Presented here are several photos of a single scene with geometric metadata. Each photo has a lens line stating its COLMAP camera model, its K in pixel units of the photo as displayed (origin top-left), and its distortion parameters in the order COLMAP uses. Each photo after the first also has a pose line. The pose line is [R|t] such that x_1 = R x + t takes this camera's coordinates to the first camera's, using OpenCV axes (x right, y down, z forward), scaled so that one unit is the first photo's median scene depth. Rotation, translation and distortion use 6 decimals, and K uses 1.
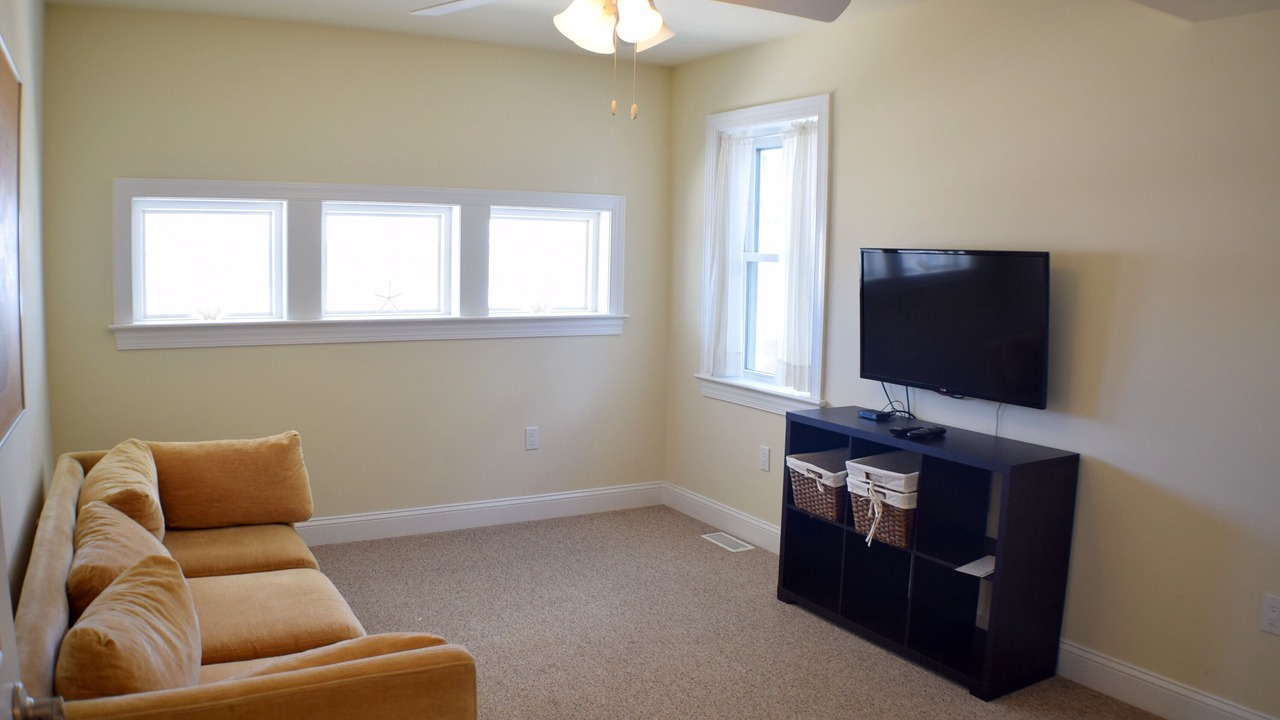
lens RADIAL K [[970.2, 0, 608.9], [0, 970.2, 361.2], [0, 0, 1]] dist [-0.174752, 0.006933]
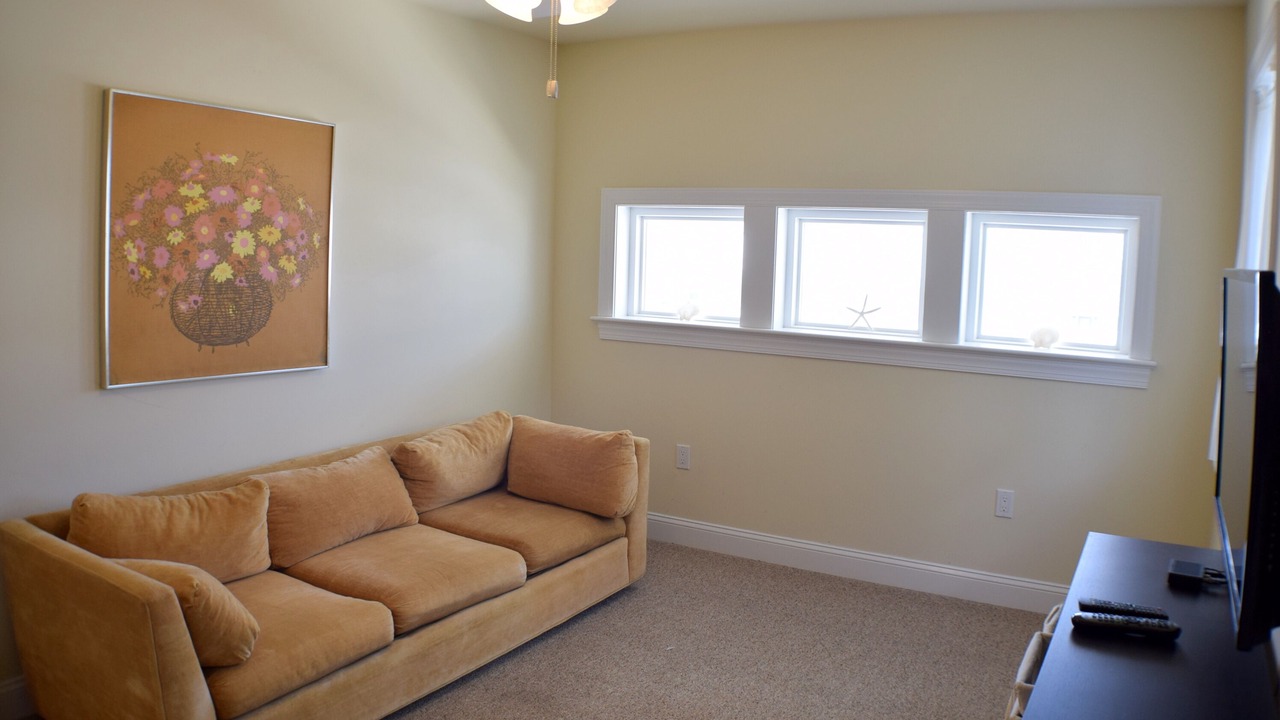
lens RADIAL K [[908.7, 0, 640.5], [0, 908.7, 379.2], [0, 0, 1]] dist [-0.164640, -0.000046]
pose [[0.534135, 0.112772, -0.837843, 0.377525], [-0.120968, 0.991060, 0.056276, -0.027376], [0.836699, 0.071293, 0.543002, 0.373766]]
